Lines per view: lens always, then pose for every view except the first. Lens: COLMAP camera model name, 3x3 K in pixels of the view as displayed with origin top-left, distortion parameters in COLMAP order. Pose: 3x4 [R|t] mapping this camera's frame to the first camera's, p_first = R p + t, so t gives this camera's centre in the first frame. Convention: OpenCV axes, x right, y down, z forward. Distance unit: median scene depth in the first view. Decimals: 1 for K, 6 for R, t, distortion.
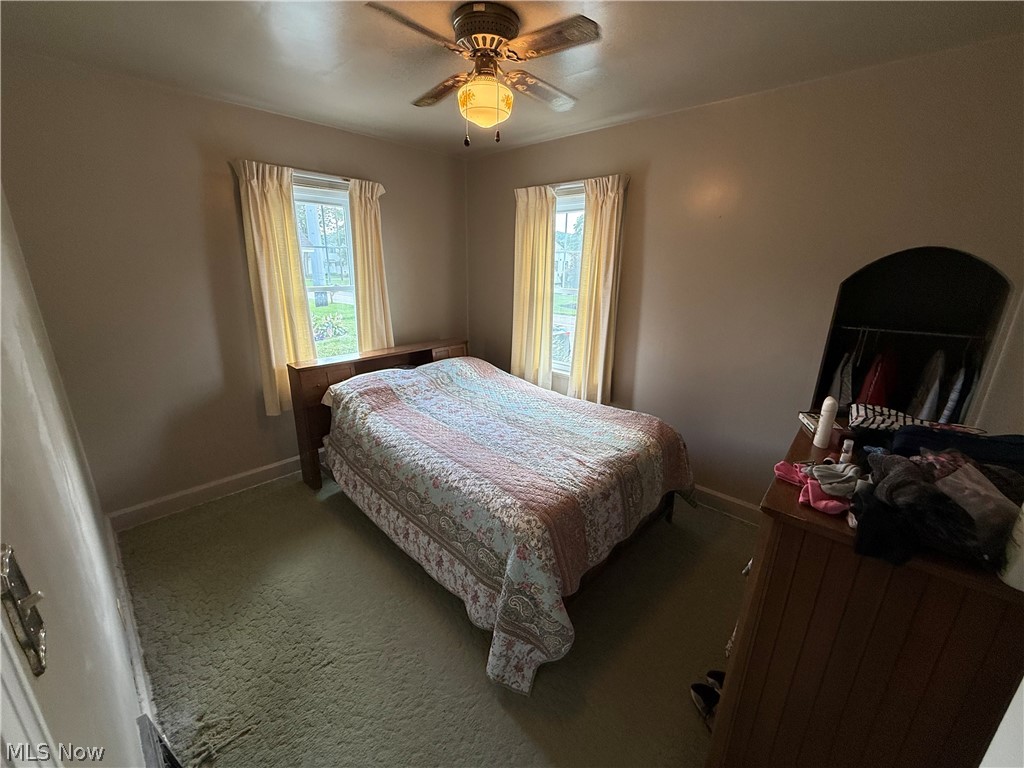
lens RADIAL K [[410.1, 0, 508.6], [0, 410.1, 386.3], [0, 0, 1]] dist [-0.002821, -0.000371]
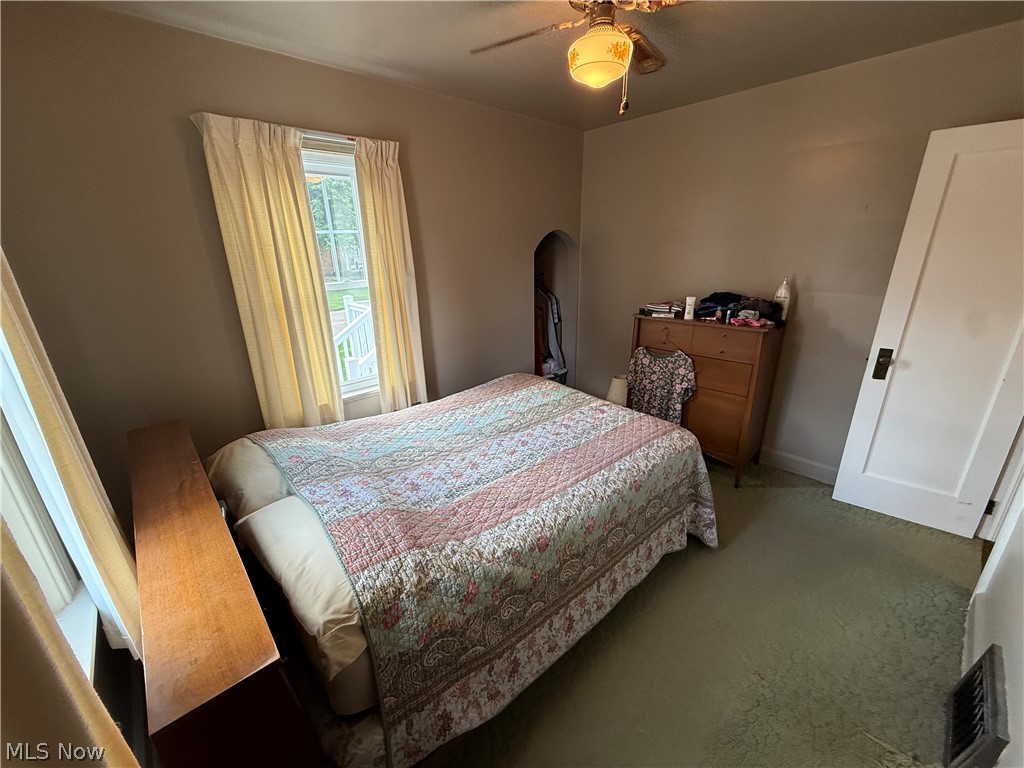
lens RADIAL K [[410.1, 0, 508.6], [0, 410.1, 386.3], [0, 0, 1]] dist [-0.002821, -0.000371]
pose [[0.062860, -0.346559, 0.935919, -0.744715], [0.309902, 0.898196, 0.311777, -0.259640], [-0.948688, 0.270445, 0.163860, 0.806562]]
